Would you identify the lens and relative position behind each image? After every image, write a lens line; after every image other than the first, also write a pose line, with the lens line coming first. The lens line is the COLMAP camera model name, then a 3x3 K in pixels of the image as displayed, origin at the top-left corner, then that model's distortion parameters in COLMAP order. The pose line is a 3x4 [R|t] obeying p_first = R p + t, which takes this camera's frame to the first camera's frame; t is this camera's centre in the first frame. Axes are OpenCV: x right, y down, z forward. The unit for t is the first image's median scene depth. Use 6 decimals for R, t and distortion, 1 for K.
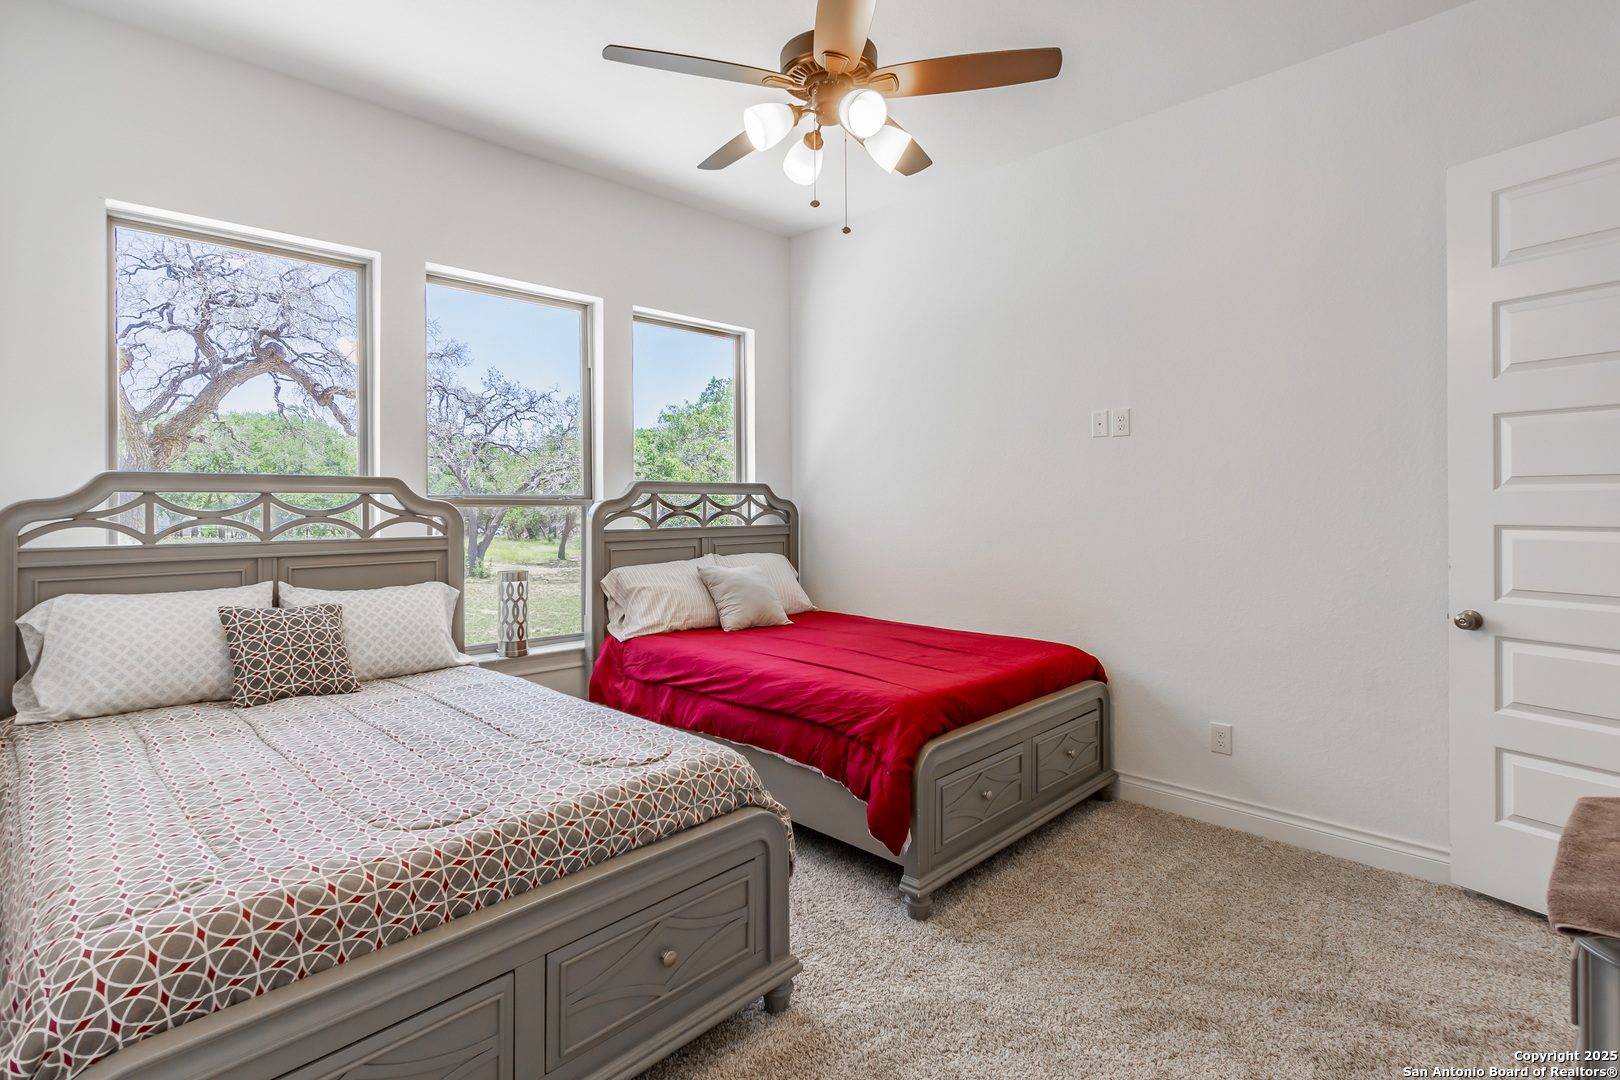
lens RADIAL K [[761.0, 0, 773.0], [0, 761.0, 497.8], [0, 0, 1]] dist [0.010022, -0.002515]
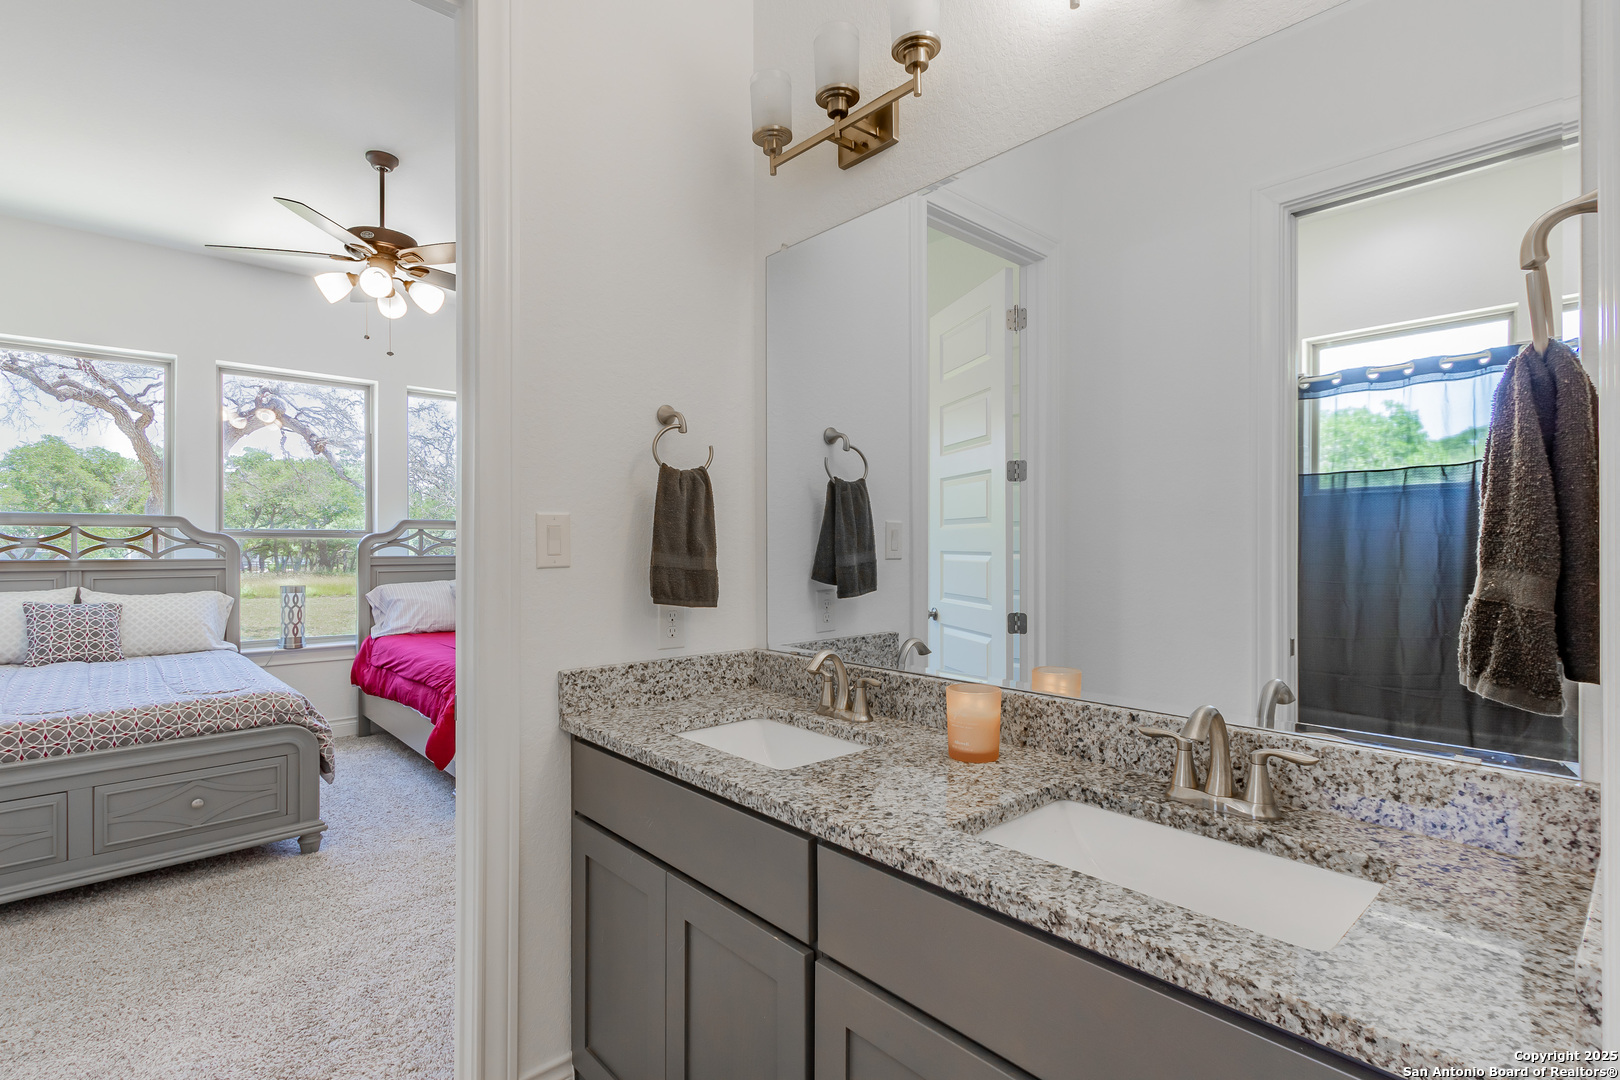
lens RADIAL K [[761.0, 0, 813.7], [0, 761.0, 541.1], [0, 0, 1]] dist [0.010022, -0.002515]
pose [[0.998492, 0.004228, -0.054742, 0.813710], [-0.004088, 0.999988, 0.002666, 0.011374], [0.054752, -0.002438, 0.998497, -0.375831]]
